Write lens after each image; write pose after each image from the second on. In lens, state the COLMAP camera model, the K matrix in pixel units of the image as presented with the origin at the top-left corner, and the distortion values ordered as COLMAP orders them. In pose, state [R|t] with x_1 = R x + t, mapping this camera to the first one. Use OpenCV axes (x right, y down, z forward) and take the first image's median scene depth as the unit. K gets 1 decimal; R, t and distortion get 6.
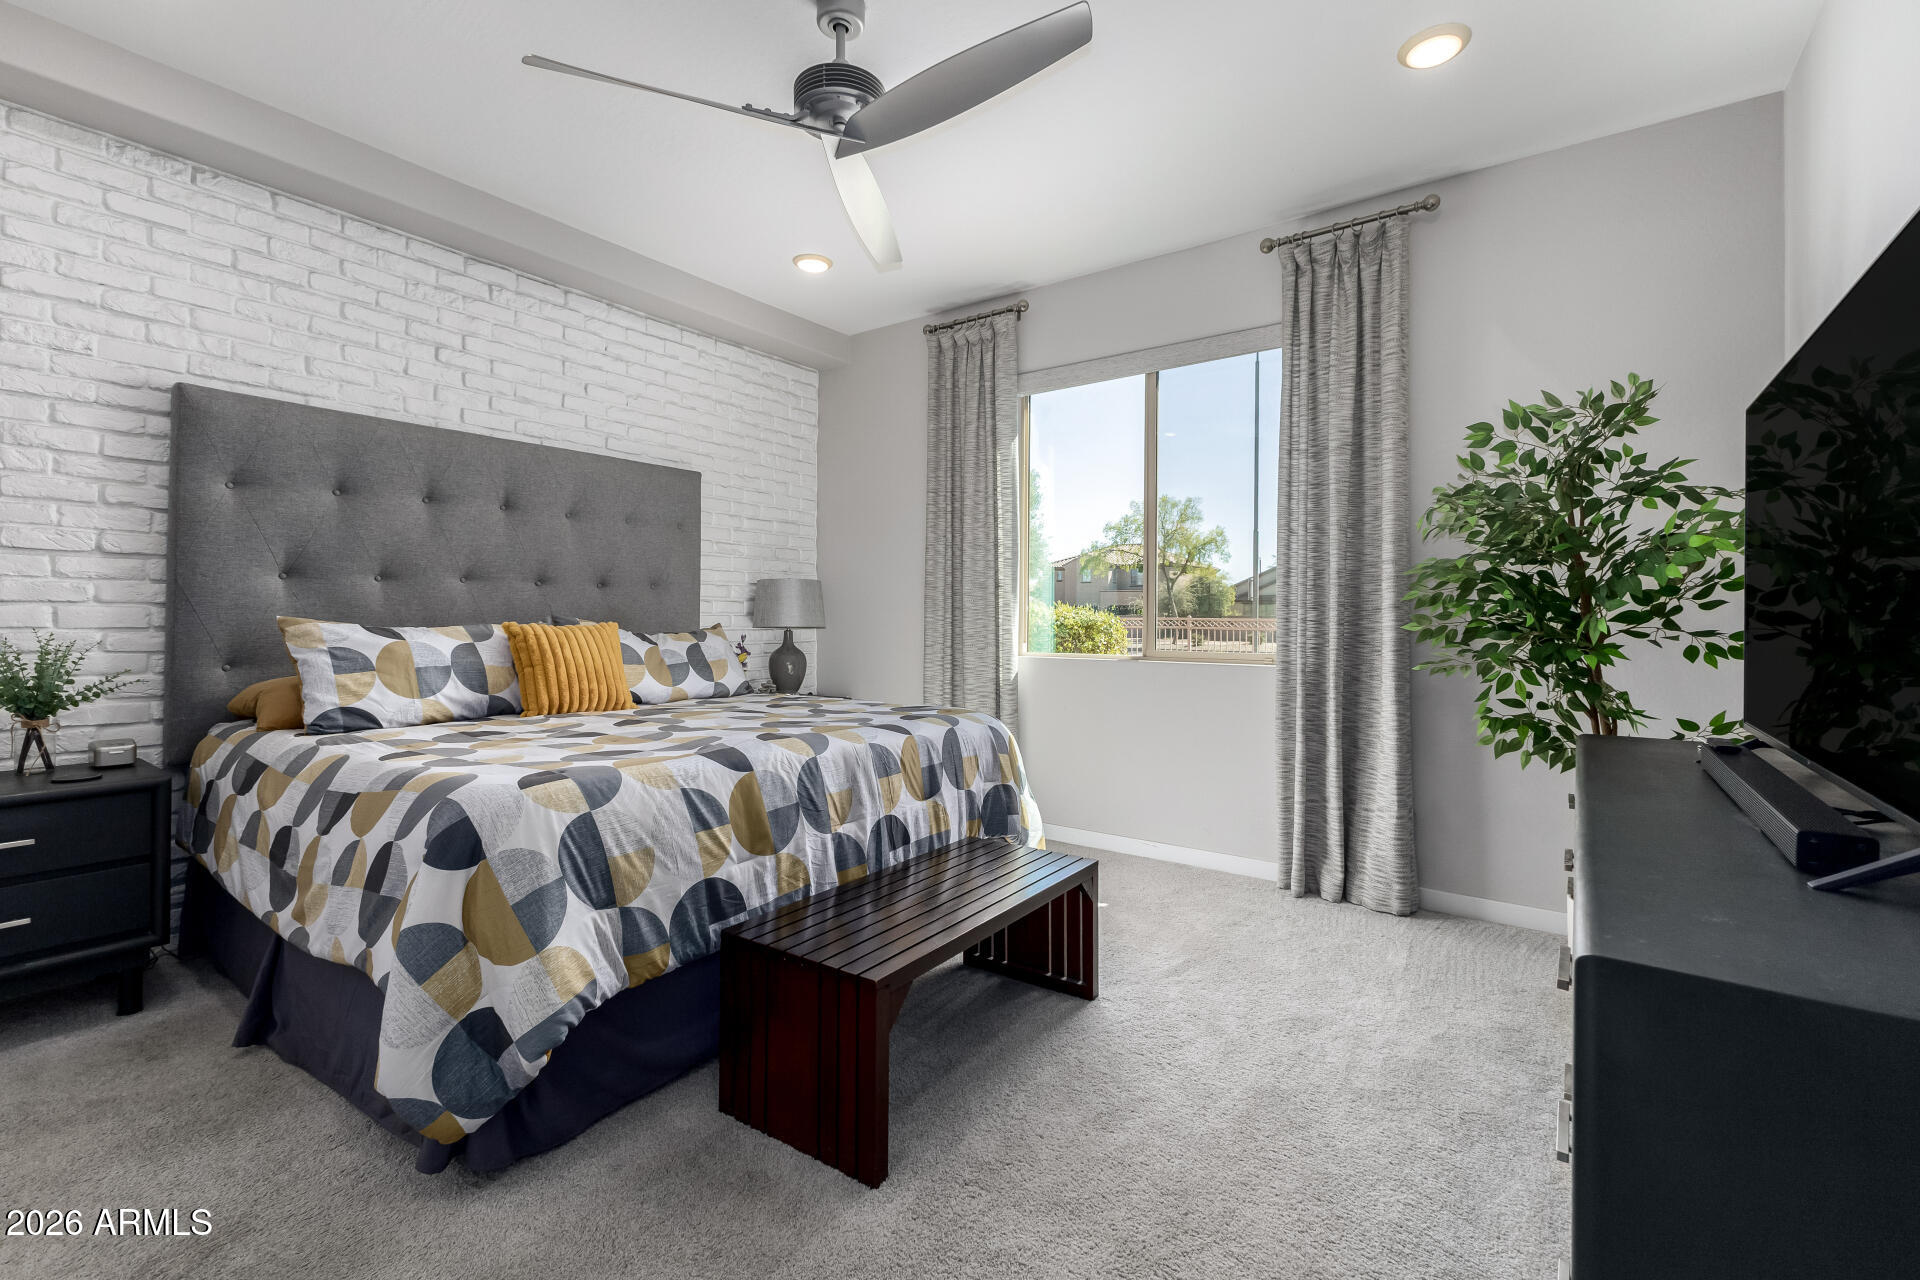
lens RADIAL K [[840.6, 0, 952.4], [0, 840.6, 625.4], [0, 0, 1]] dist [0.001117, -0.000177]
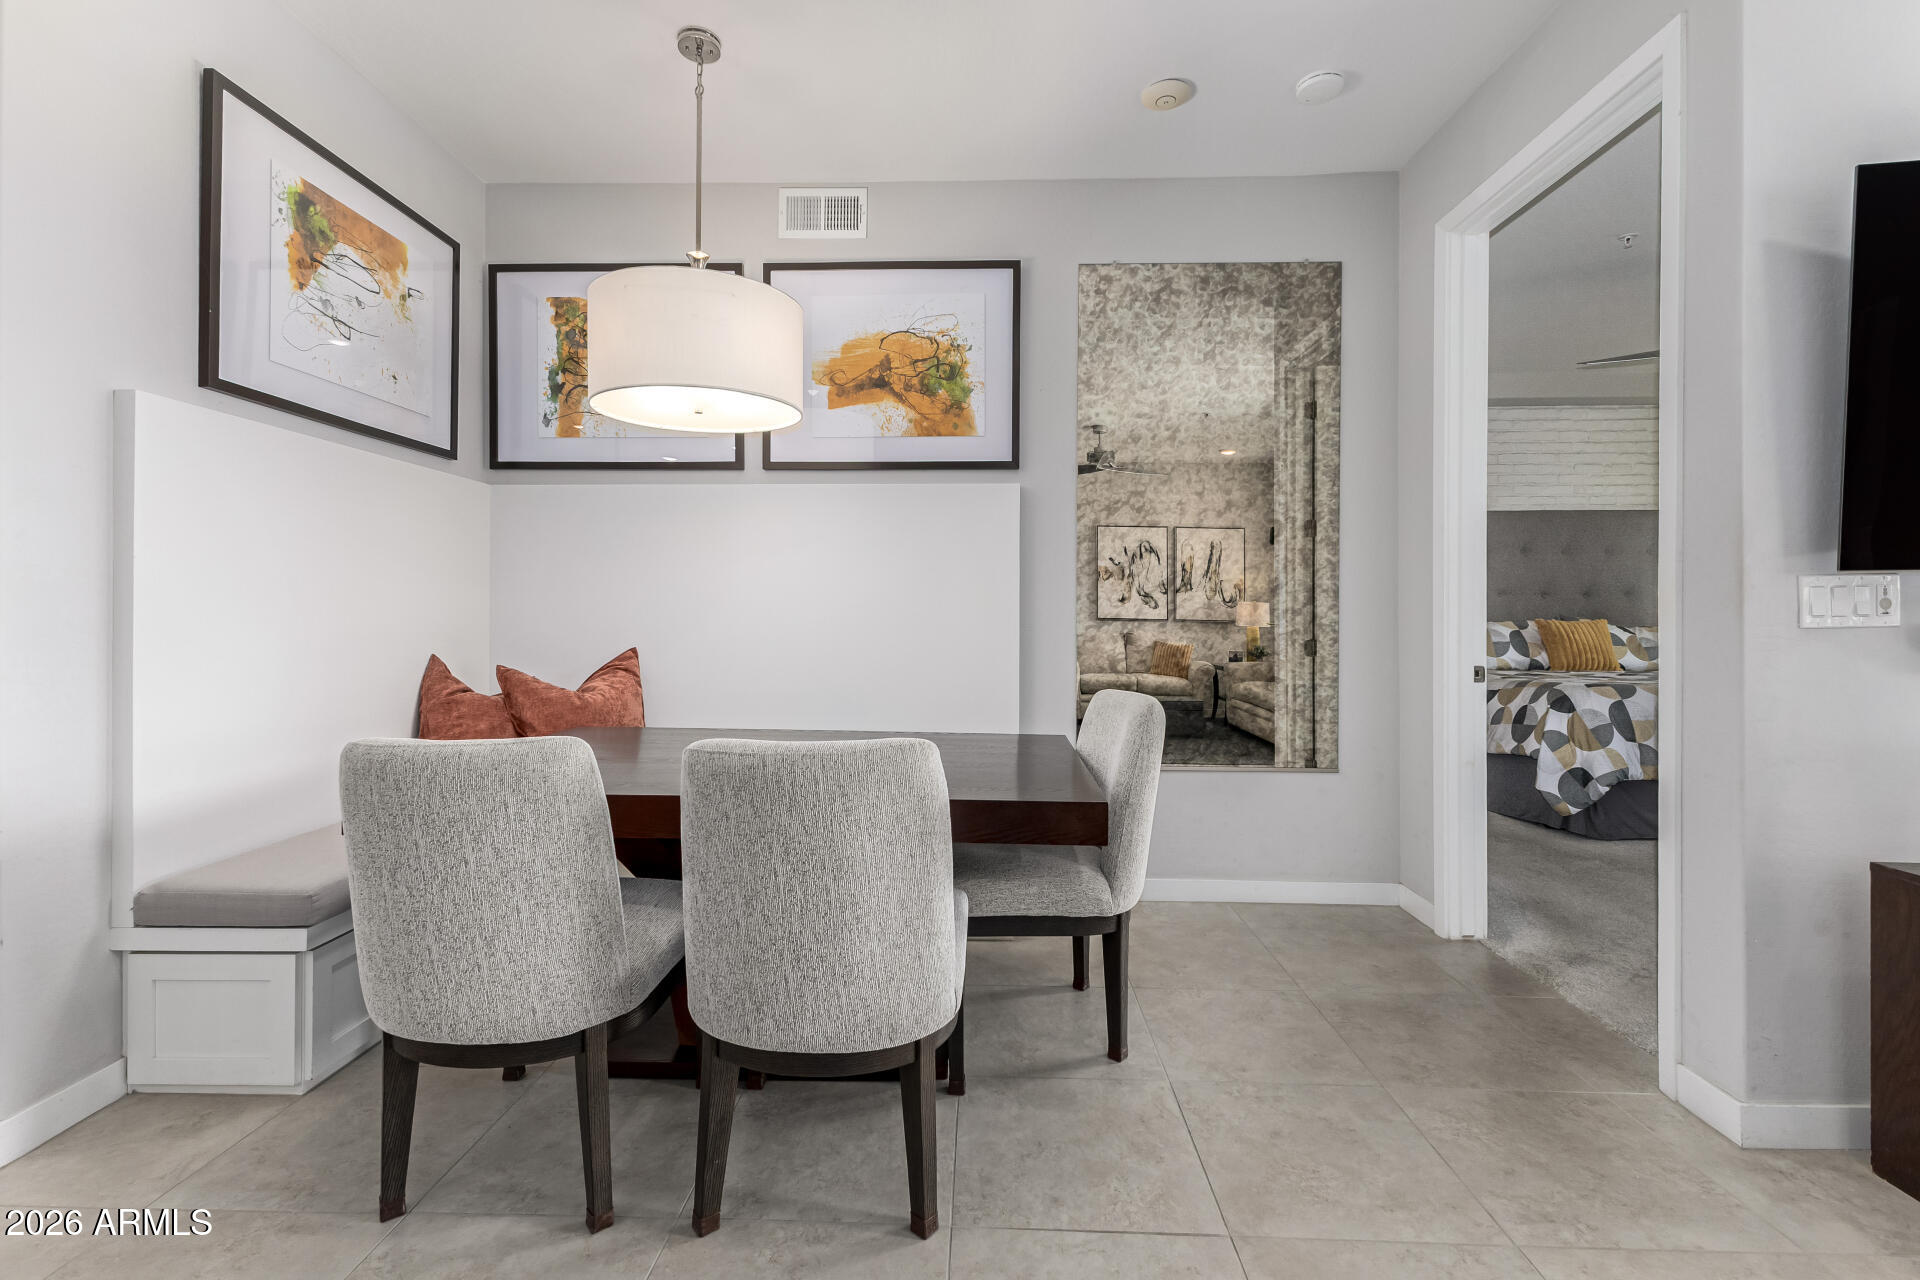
lens RADIAL K [[840.6, 0, 952.4], [0, 840.6, 625.4], [0, 0, 1]] dist [0.001117, -0.000177]
pose [[0.562646, -0.003838, -0.826689, 0.265154], [-0.002306, 0.999978, -0.006212, 0.024353], [0.826694, 0.005401, 0.562625, -1.096583]]
